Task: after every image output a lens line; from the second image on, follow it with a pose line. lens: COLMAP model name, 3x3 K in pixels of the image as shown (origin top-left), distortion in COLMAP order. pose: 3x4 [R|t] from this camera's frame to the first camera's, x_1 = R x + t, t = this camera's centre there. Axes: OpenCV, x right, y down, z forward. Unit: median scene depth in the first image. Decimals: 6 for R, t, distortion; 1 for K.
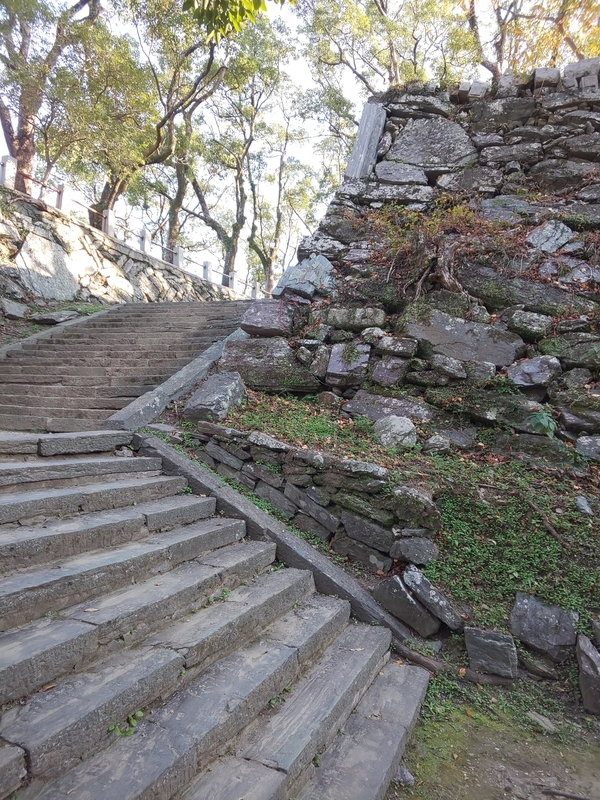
lens RADIAL K [[512.7, 0, 300.9], [0, 512.7, 400.7], [0, 0, 1]] dist [0.007885, -0.025218]
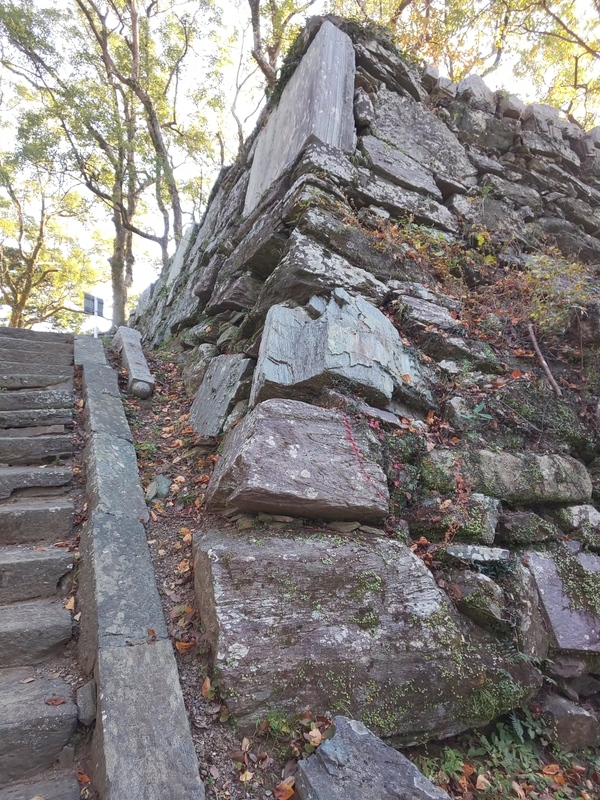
lens RADIAL K [[512.7, 0, 300.4], [0, 512.7, 399.1], [0, 0, 1]] dist [0.007885, -0.025218]
pose [[0.745706, 0.034764, 0.665367, -0.295470], [-0.018286, 0.999330, -0.031719, -0.192328], [-0.666024, 0.011486, 0.745842, 0.747637]]
